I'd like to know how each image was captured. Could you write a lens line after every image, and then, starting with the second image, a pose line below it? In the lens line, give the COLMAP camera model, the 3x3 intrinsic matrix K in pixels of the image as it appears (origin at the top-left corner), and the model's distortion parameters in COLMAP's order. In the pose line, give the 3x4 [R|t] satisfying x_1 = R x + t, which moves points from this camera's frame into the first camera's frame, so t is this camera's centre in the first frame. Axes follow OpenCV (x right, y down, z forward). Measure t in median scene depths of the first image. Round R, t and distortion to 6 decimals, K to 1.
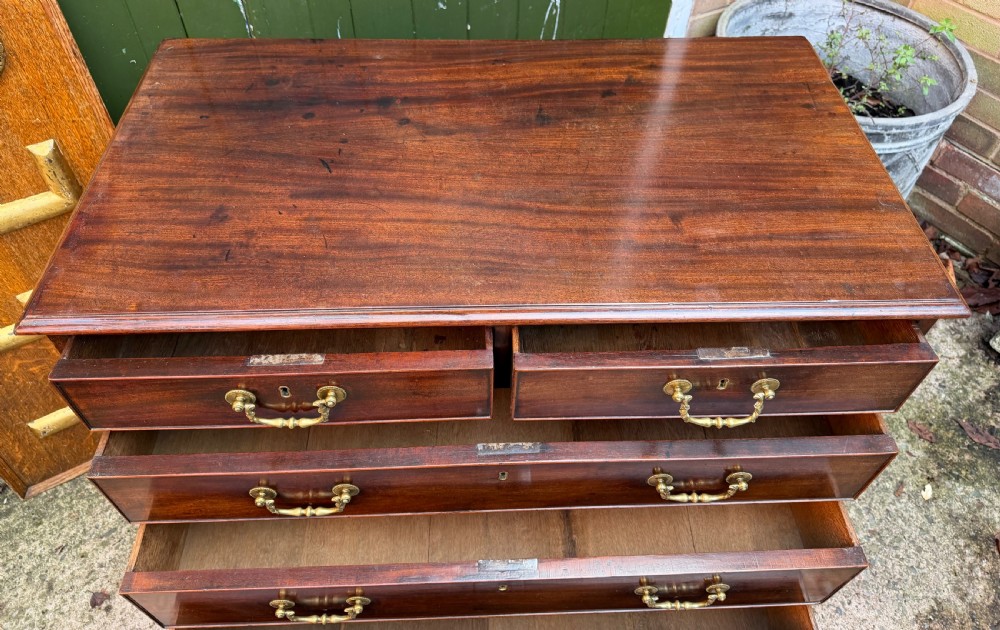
lens RADIAL K [[721.5, 0, 501.6], [0, 721.5, 253.3], [0, 0, 1]] dist [-0.005034, -0.002020]
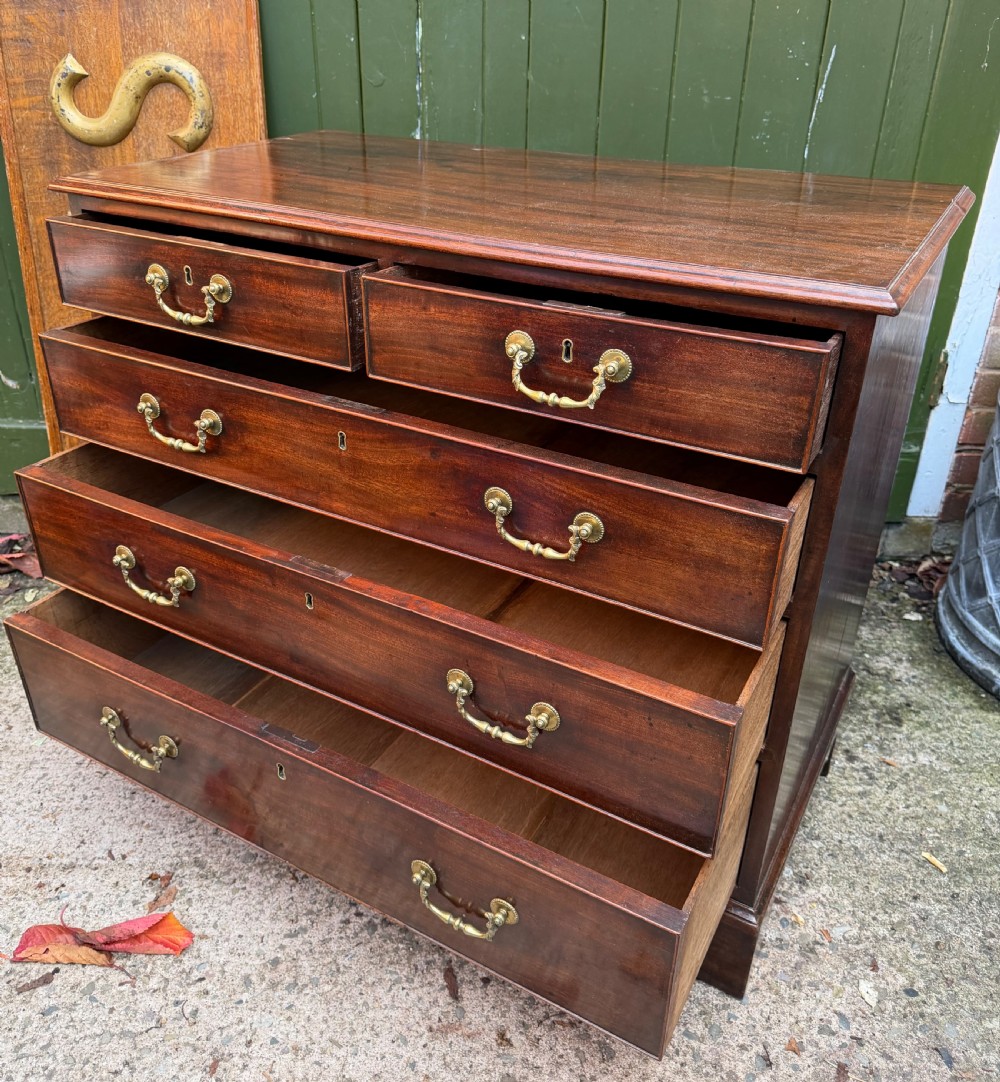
lens RADIAL K [[959.4, 0, 495.7], [0, 959.4, 497.9], [0, 0, 1]] dist [-0.004264, -0.001090]
pose [[0.844966, 0.233124, -0.481338, 0.592193], [-0.387869, 0.886766, -0.251403, 0.470595], [0.368226, 0.399123, 0.839709, 0.085295]]
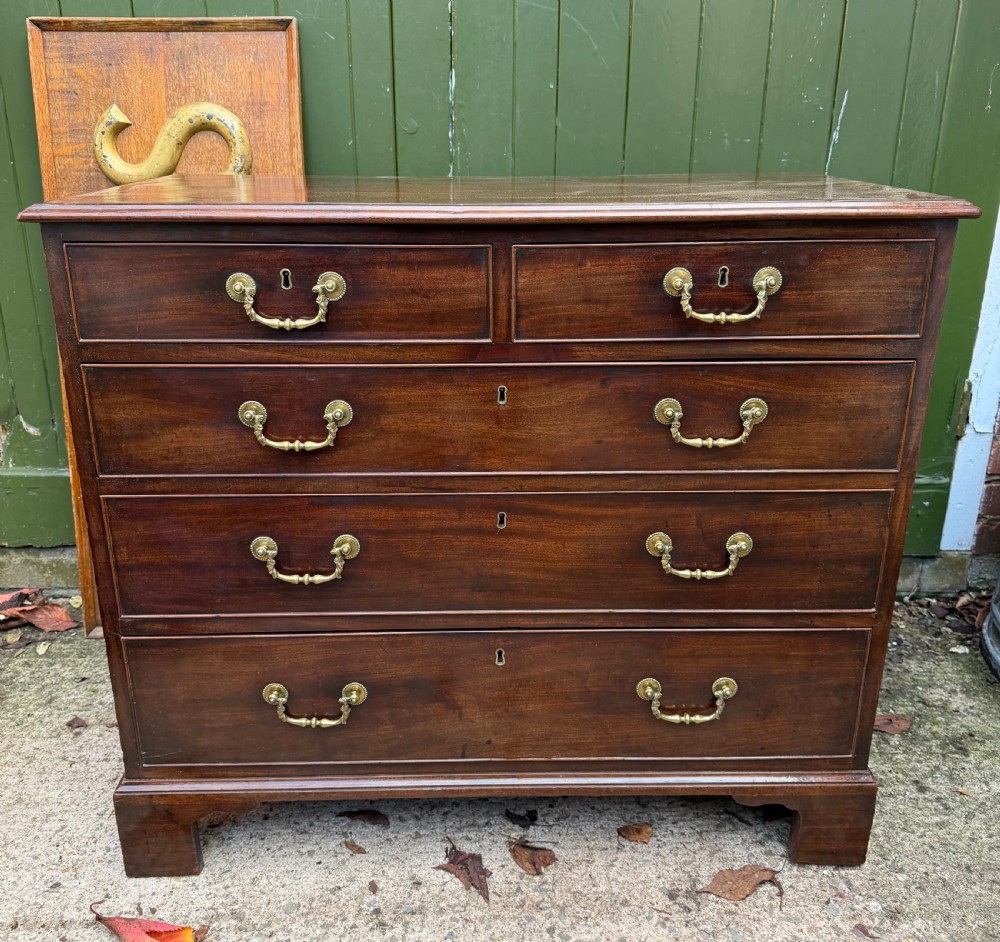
lens RADIAL K [[958.6, 0, 497.5], [0, 958.6, 454.0], [0, 0, 1]] dist [-0.003113, 0.000000]
pose [[0.859905, 0.145313, -0.489334, 0.520232], [-0.364254, 0.846260, -0.388797, 0.593664], [0.357606, 0.512571, 0.780634, 0.121670]]
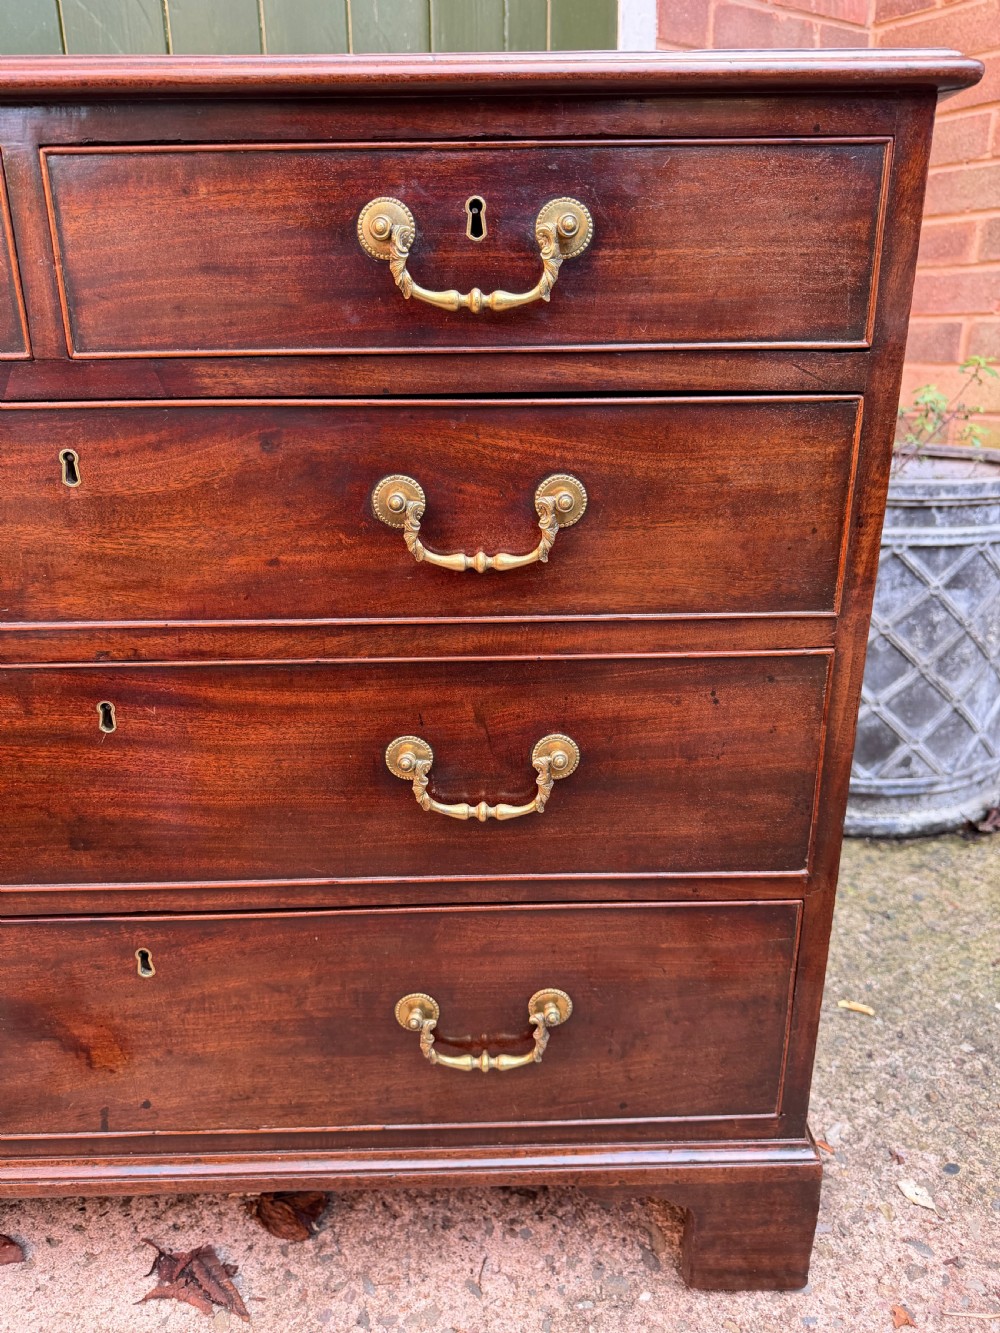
lens RADIAL K [[962.2, 0, 500.1], [0, 962.2, 676.9], [0, 0, 1]] dist [-0.007421, 0.000204]
pose [[0.999270, -0.029374, -0.024428, 0.241081], [0.014086, 0.877635, -0.479122, 0.531107], [0.035512, 0.478429, 0.877408, 0.454866]]
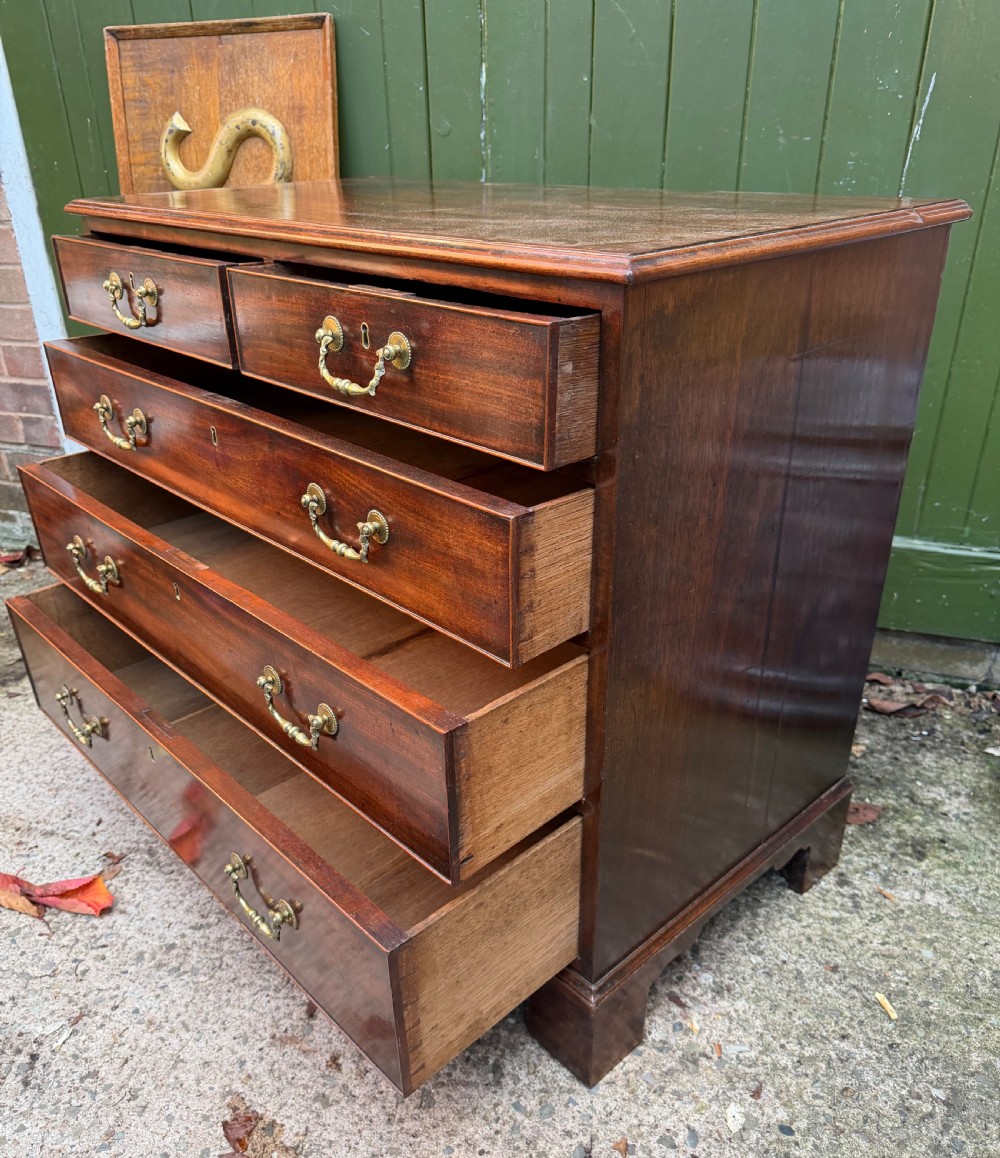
lens RADIAL K [[959.4, 0, 491.8], [0, 959.4, 624.4], [0, 0, 1]] dist [-0.007732, 0.001497]
pose [[0.645836, 0.322638, -0.691954, 0.904342], [-0.540831, 0.833044, -0.116360, 0.363216], [0.538886, 0.449380, 0.712502, 0.341216]]
